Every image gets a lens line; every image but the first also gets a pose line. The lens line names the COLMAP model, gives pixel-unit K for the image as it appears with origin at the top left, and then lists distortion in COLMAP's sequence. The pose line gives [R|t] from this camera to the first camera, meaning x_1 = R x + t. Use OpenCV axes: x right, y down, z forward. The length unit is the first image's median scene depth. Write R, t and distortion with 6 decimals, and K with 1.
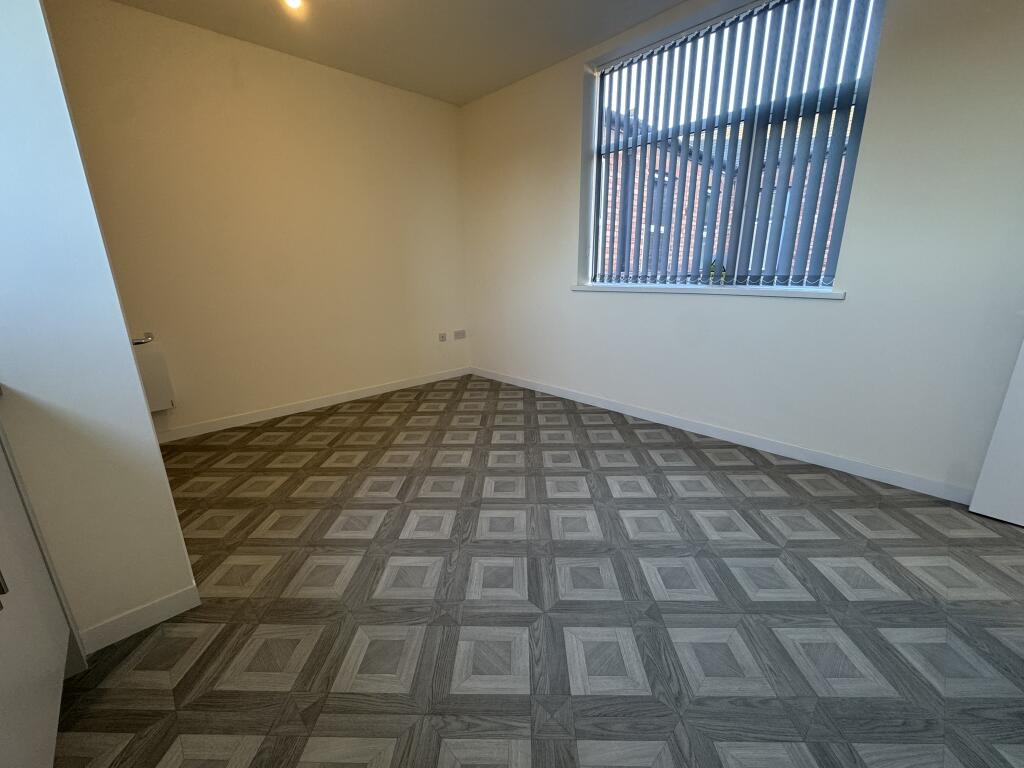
lens RADIAL K [[413.5, 0, 510.4], [0, 413.5, 390.7], [0, 0, 1]] dist [0.002008, 0.001110]
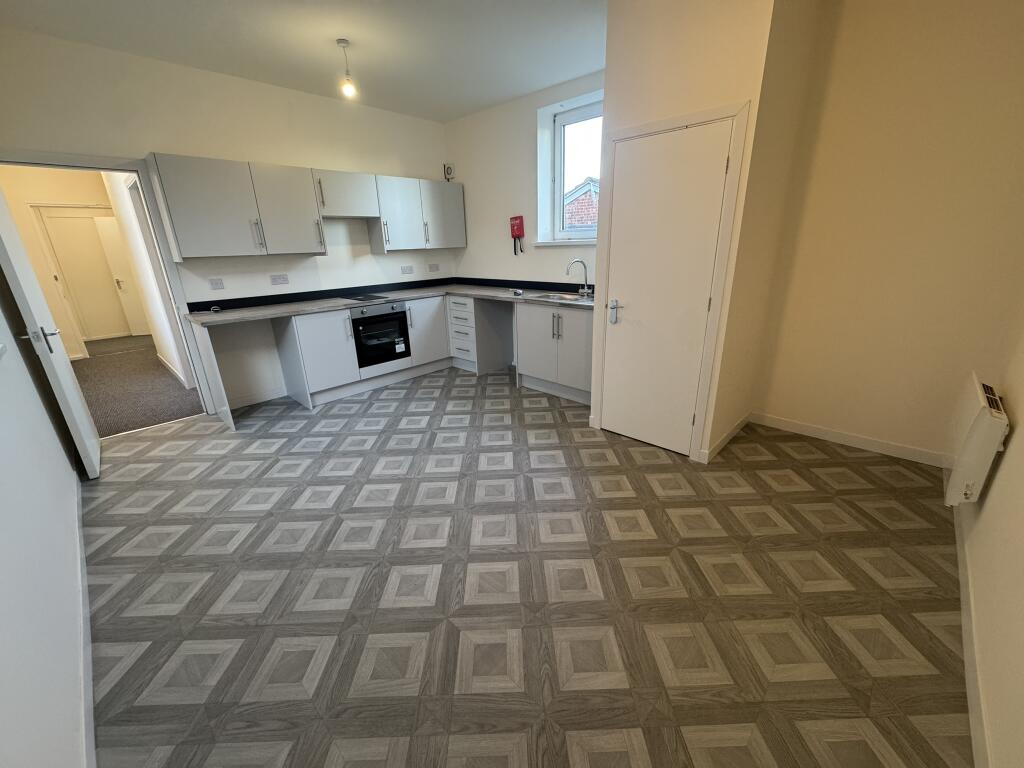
lens RADIAL K [[413.5, 0, 511.0], [0, 413.5, 386.1], [0, 0, 1]] dist [0.002008, 0.001110]
pose [[-0.998253, 0.052882, -0.026356, -0.266709], [0.027691, 0.812764, 0.581934, -0.843075], [0.052195, 0.580188, -0.812809, 2.391916]]
